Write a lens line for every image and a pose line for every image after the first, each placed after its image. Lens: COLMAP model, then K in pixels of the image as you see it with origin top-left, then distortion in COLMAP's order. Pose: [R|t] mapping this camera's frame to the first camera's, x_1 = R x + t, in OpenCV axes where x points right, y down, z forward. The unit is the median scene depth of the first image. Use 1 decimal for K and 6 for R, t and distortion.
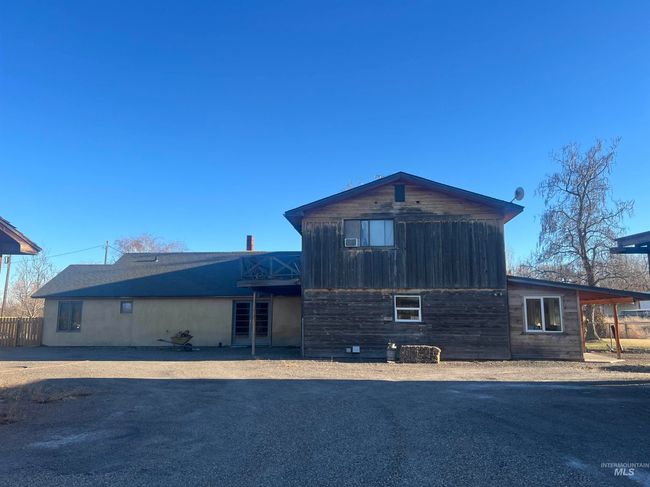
lens RADIAL K [[486.7, 0, 322.4], [0, 486.7, 242.4], [0, 0, 1]] dist [0.068991, -0.095123]
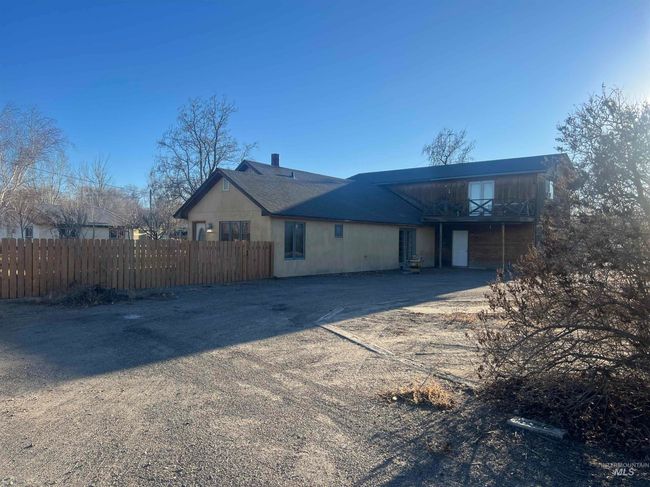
lens RADIAL K [[486.7, 0, 322.4], [0, 486.7, 242.4], [0, 0, 1]] dist [0.068991, -0.095123]
pose [[0.535809, 0.004177, 0.844329, -1.580416], [-0.146904, 0.985197, 0.088351, 0.105591], [-0.831461, -0.171374, 0.528491, 0.741386]]
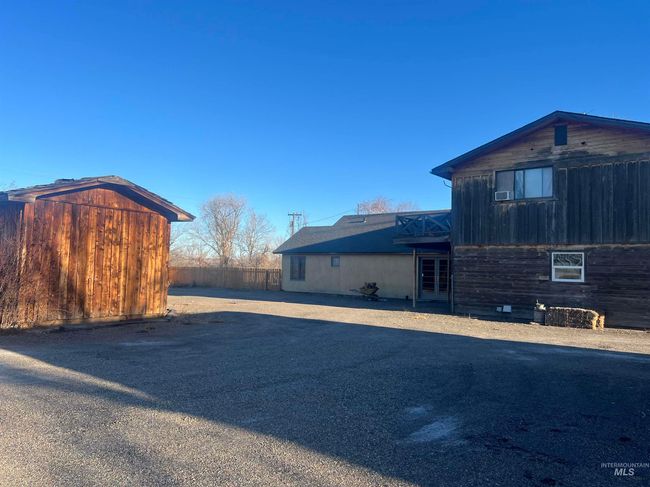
lens RADIAL K [[486.7, 0, 322.4], [0, 486.7, 242.4], [0, 0, 1]] dist [0.068991, -0.095123]
pose [[0.839282, -0.008531, -0.543629, 0.280067], [0.055080, 0.996067, 0.069405, 0.004935], [0.540899, -0.088193, 0.836451, 0.019462]]
